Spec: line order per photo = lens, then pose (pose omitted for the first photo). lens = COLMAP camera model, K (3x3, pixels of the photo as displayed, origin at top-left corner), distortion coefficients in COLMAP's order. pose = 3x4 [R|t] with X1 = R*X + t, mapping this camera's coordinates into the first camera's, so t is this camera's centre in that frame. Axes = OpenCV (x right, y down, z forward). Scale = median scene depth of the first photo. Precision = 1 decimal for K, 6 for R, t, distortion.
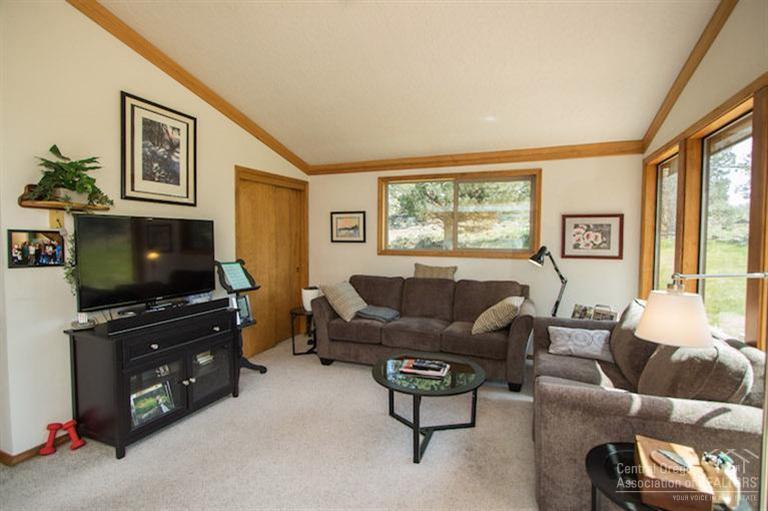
lens RADIAL K [[363.9, 0, 385.4], [0, 363.9, 254.5], [0, 0, 1]] dist [-0.005057, 0.003020]
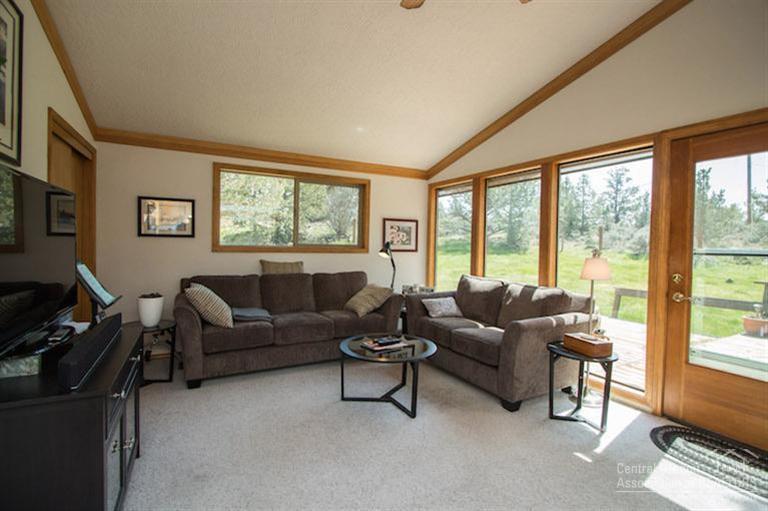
lens RADIAL K [[363.9, 0, 379.1], [0, 363.9, 255.0], [0, 0, 1]] dist [-0.005057, 0.003020]
pose [[0.656633, -0.017029, 0.754018, -0.505683], [0.020630, 0.999777, 0.004614, 0.015835], [-0.753928, 0.012526, 0.656838, 0.166696]]
